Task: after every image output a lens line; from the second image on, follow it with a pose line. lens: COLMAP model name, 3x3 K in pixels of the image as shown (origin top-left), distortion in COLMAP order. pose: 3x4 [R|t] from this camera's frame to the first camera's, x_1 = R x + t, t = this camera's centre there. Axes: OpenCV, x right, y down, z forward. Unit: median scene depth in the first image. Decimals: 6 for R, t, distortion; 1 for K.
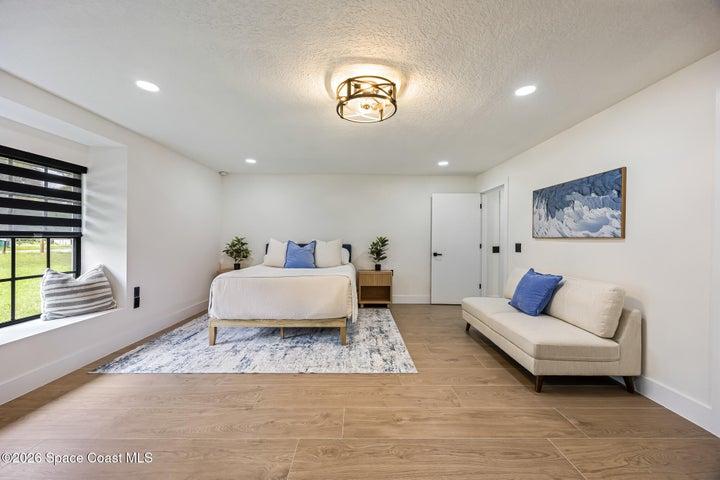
lens RADIAL K [[276.2, 0, 358.3], [0, 276.2, 242.8], [0, 0, 1]] dist [-0.001577, -0.000046]
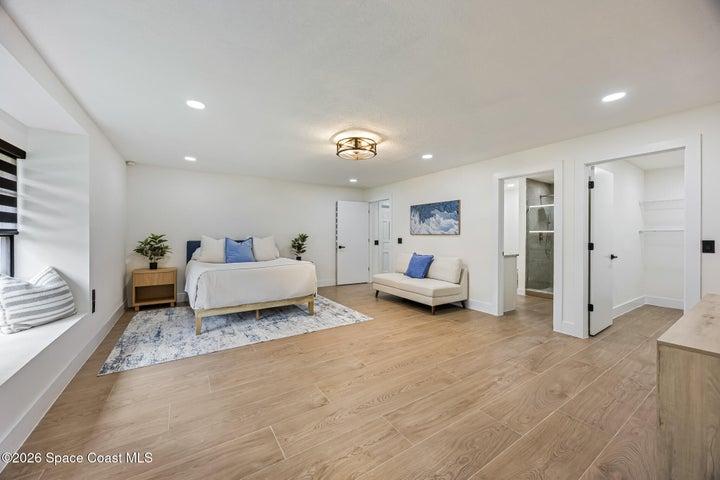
lens RADIAL K [[273.7, 0, 356.8], [0, 273.7, 242.6], [0, 0, 1]] dist [-0.000068, 0.000102]
pose [[0.847544, -0.018288, 0.530410, -0.612742], [0.010587, 0.999790, 0.017556, -0.001665], [-0.530619, -0.009264, 0.847560, -0.252293]]
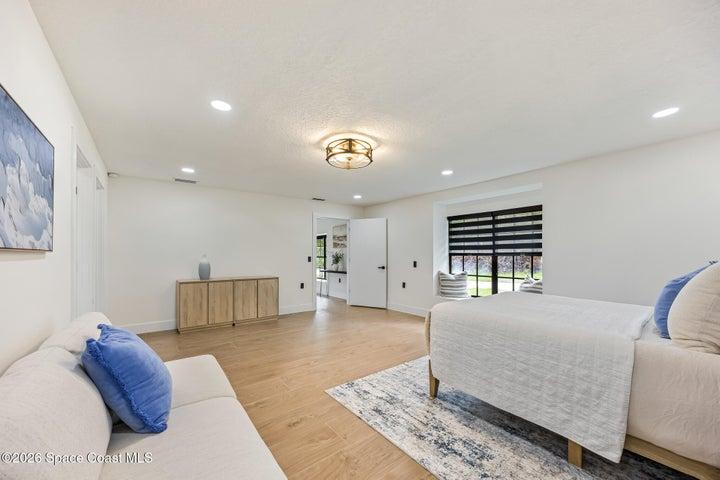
lens RADIAL K [[279.2, 0, 358.7], [0, 279.2, 258.2], [0, 0, 1]] dist [0.000246, 0.000128]
pose [[-0.794622, 0.000924, -0.607104, 0.628642], [-0.011837, 0.999785, 0.017014, -0.018550], [0.606990, 0.020706, -0.794440, 1.614165]]
